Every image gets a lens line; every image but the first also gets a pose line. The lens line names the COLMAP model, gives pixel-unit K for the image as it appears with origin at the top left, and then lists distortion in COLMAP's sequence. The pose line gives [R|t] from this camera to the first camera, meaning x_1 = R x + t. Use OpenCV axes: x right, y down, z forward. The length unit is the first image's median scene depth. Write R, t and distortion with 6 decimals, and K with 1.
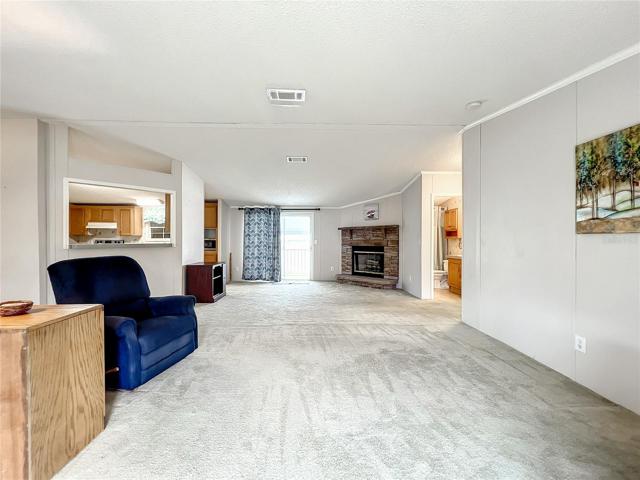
lens RADIAL K [[261.2, 0, 320.4], [0, 261.2, 241.0], [0, 0, 1]] dist [-0.002480, -0.000131]
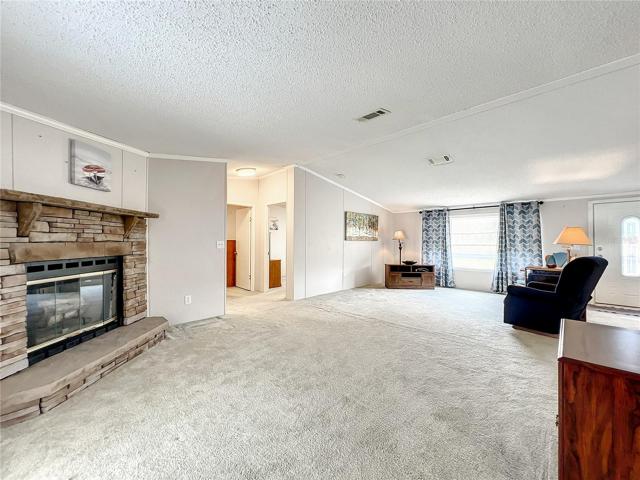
lens RADIAL K [[261.2, 0, 321.8], [0, 261.2, 241.1], [0, 0, 1]] dist [-0.002480, -0.000131]
pose [[-0.691854, -0.001706, 0.722035, -0.320848], [-0.003567, 0.999993, -0.001055, -0.005764], [-0.722029, -0.003305, -0.691855, 1.056244]]
